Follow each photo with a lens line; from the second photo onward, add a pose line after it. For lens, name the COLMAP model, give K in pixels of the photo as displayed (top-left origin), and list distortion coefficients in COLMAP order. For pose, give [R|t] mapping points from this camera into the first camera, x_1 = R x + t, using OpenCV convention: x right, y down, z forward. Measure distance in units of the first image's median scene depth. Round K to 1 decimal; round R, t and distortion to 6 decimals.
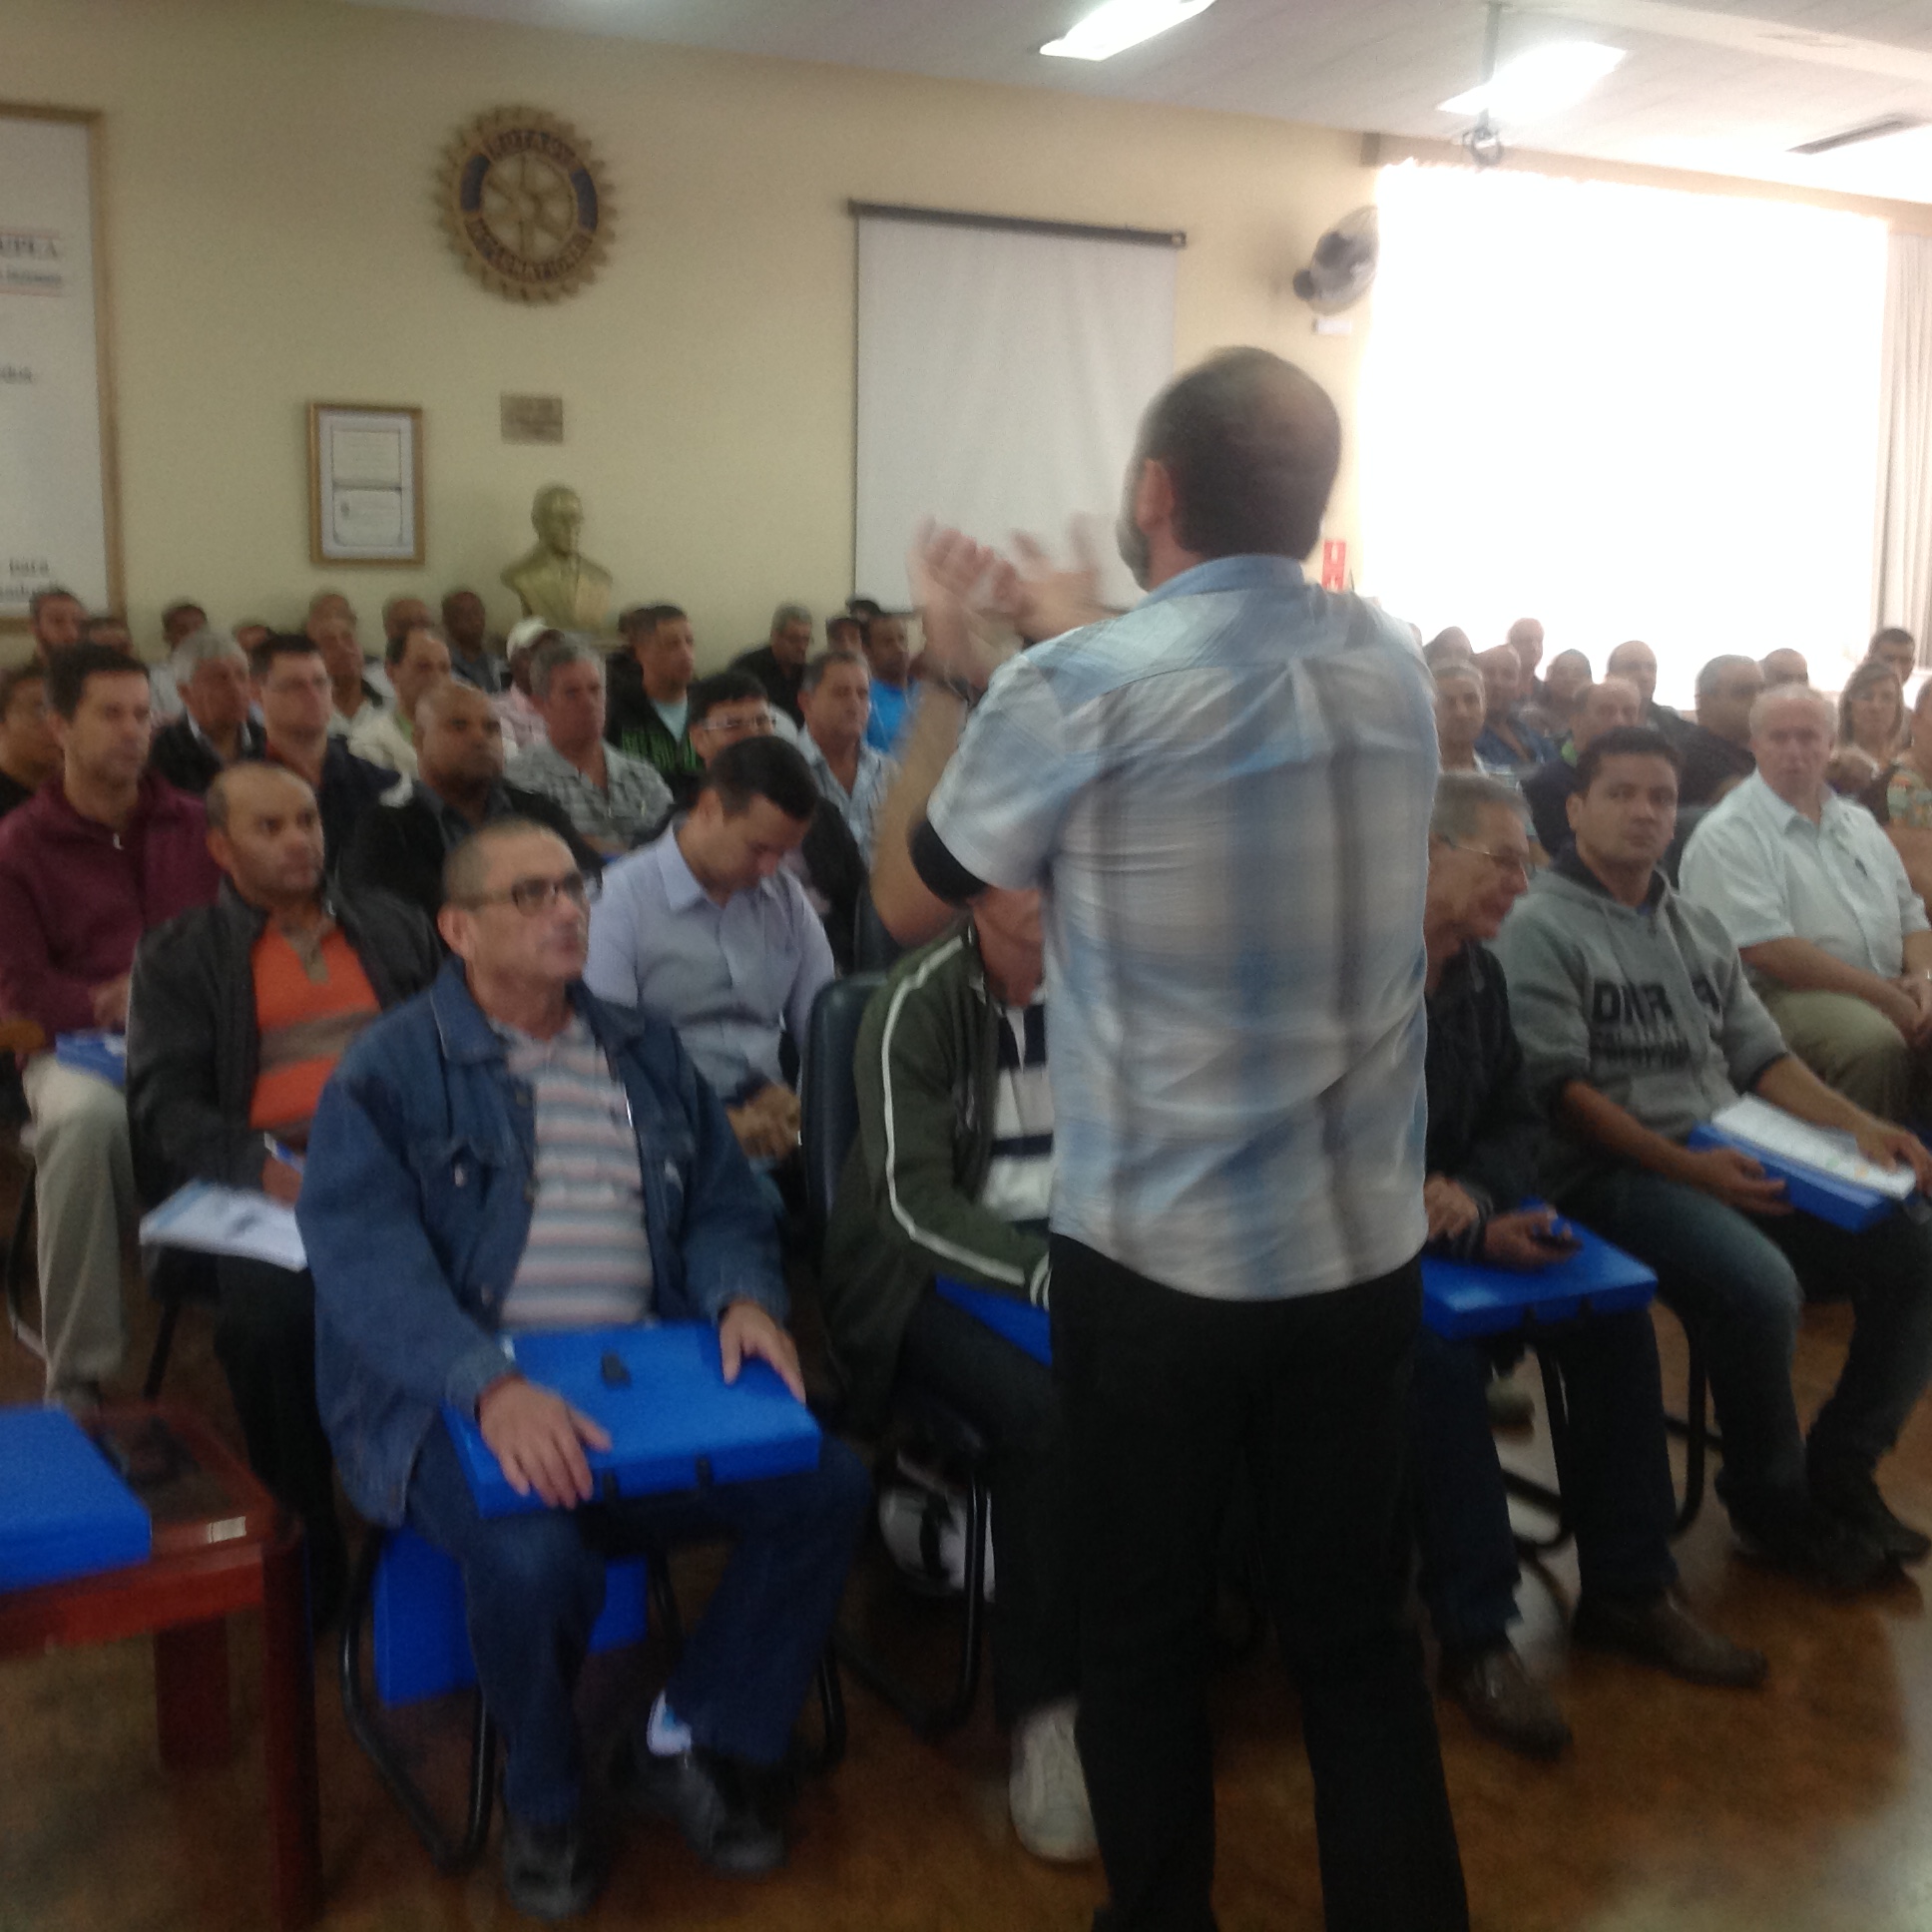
lens RADIAL K [[2415.2, 0, 966.0], [0, 2415.2, 966.0], [0, 0, 1]] dist [0.112161, -0.291368]
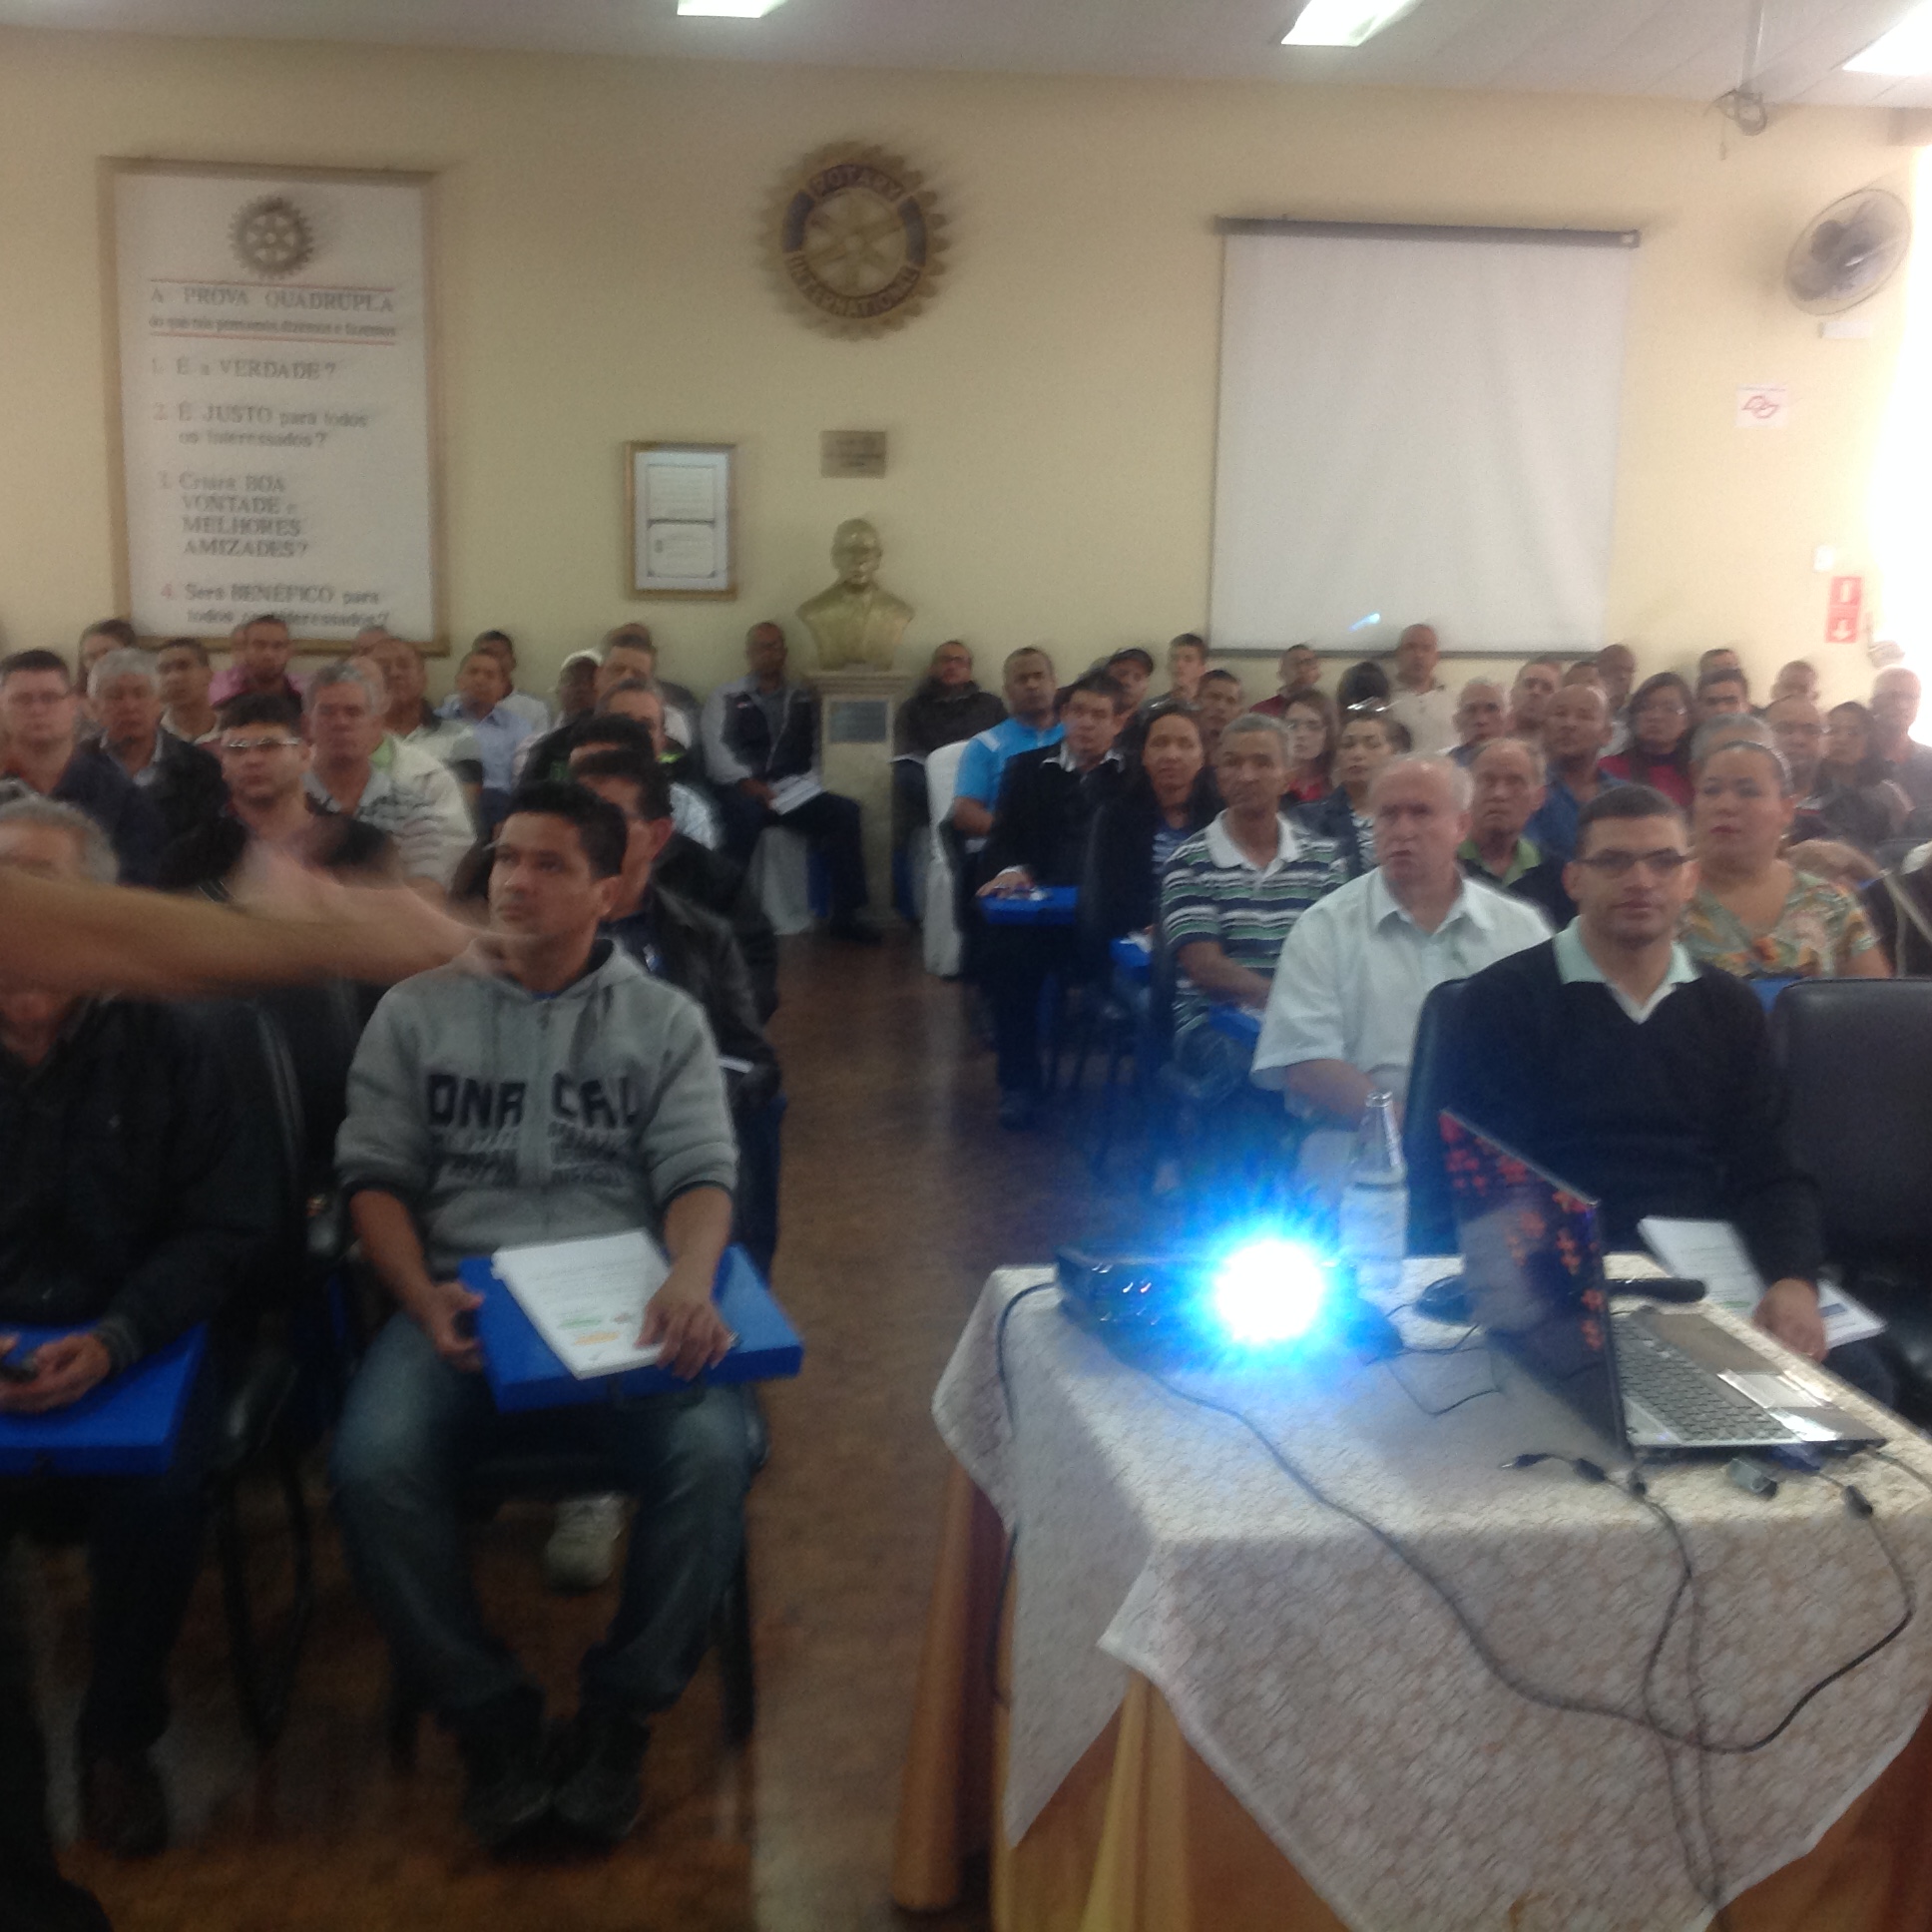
lens RADIAL K [[2415.2, 0, 966.0], [0, 2415.2, 966.0], [0, 0, 1]] dist [0.112161, -0.291368]
pose [[0.903688, 0.072541, -0.422002, 0.309918], [-0.079827, 0.996809, 0.000406, -0.018280], [0.420685, 0.033320, 0.906595, 0.120497]]
